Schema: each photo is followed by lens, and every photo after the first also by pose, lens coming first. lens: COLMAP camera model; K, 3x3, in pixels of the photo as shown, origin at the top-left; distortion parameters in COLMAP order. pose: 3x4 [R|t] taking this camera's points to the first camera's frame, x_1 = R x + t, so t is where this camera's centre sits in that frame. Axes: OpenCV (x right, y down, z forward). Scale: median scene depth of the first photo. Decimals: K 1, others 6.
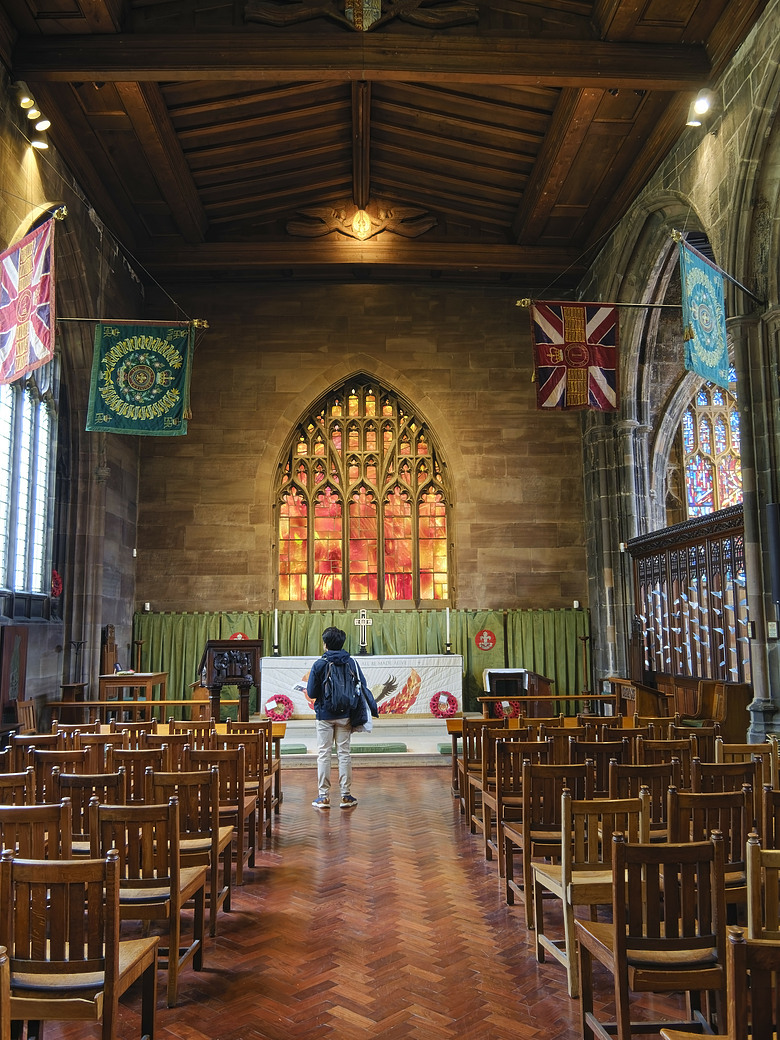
lens RADIAL K [[839.6, 0, 389.2], [0, 839.6, 521.4], [0, 0, 1]] dist [0.013785, 0.005893]
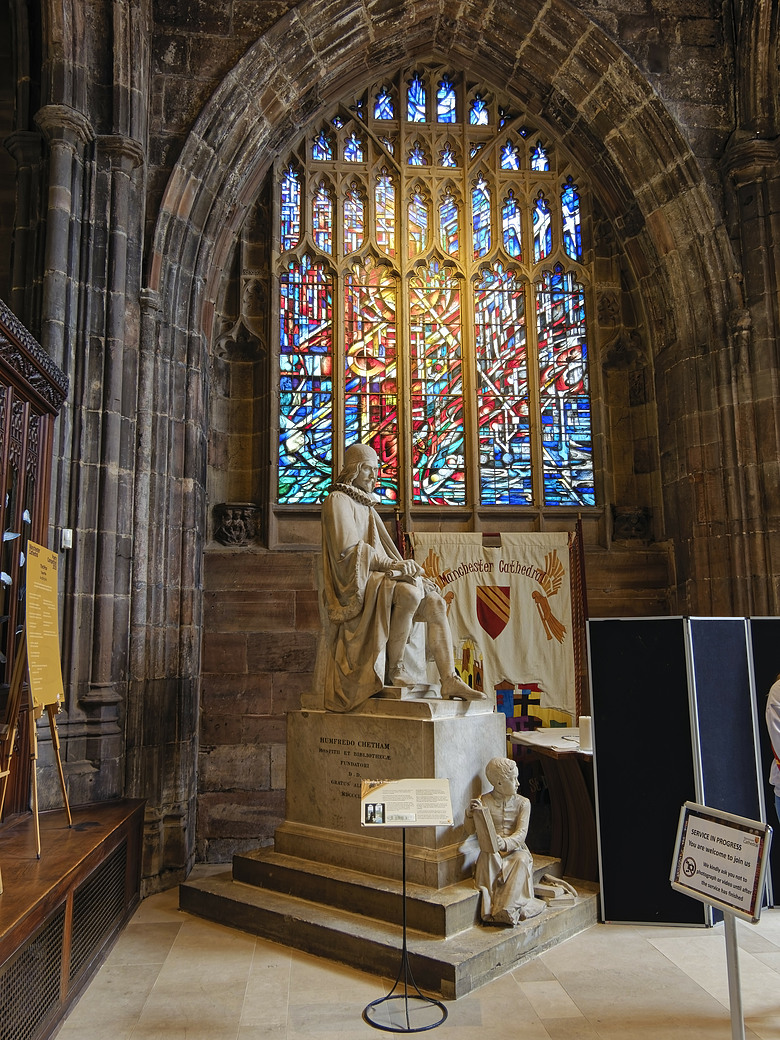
lens RADIAL K [[839.6, 0, 390.2], [0, 839.6, 519.5], [0, 0, 1]] dist [0.013785, 0.005893]
pose [[0.998549, 0.015377, 0.051614, 0.394623], [-0.013518, 0.999254, -0.036182, 0.095847], [-0.052132, 0.035432, 0.998011, 0.506638]]
